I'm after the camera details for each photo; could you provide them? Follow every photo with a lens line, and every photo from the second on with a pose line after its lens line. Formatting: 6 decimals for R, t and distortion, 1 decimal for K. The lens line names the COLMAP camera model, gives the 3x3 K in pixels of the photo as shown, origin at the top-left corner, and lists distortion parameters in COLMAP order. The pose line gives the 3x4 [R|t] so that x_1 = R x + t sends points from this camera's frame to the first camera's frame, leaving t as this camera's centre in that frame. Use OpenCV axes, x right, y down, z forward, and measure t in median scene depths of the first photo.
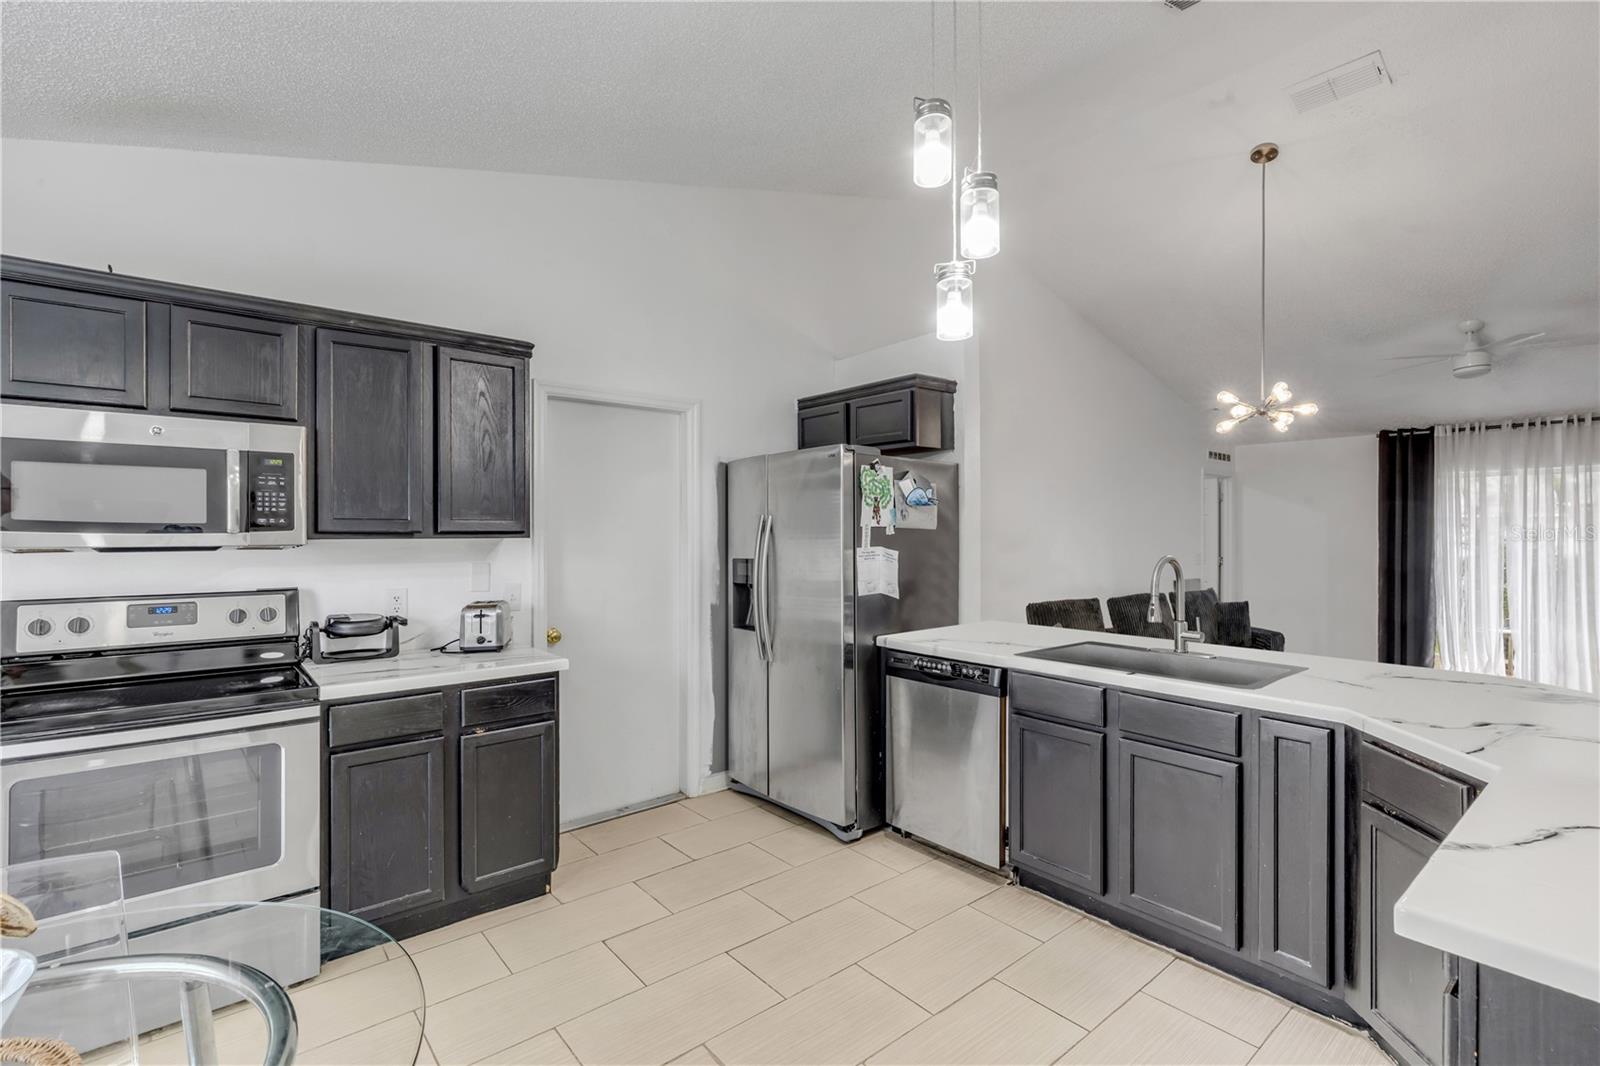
lens RADIAL K [[726.2, 0, 792.8], [0, 726.2, 534.7], [0, 0, 1]] dist [0.005510, 0.000476]
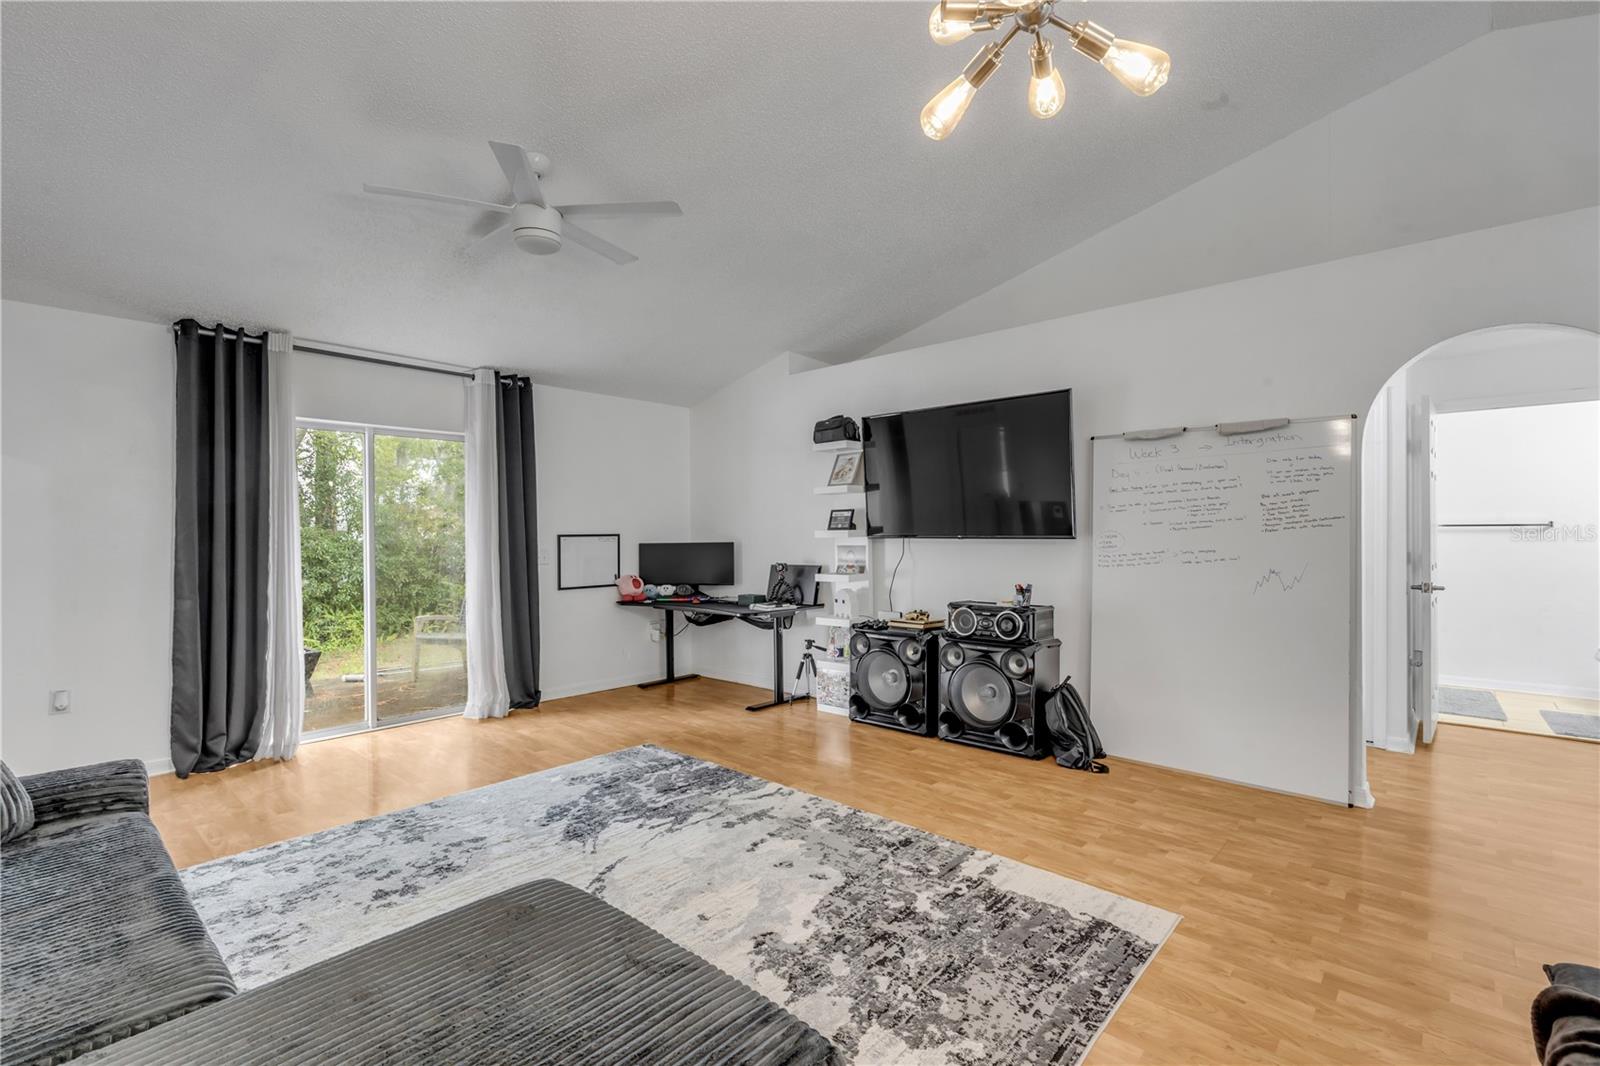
lens RADIAL K [[726.2, 0, 792.8], [0, 726.2, 534.7], [0, 0, 1]] dist [0.005510, 0.000476]
pose [[-0.144055, -0.004302, 0.989560, 0.575190], [0.005718, 0.999970, 0.005179, 0.040586], [-0.989553, 0.006404, -0.144026, 1.701472]]
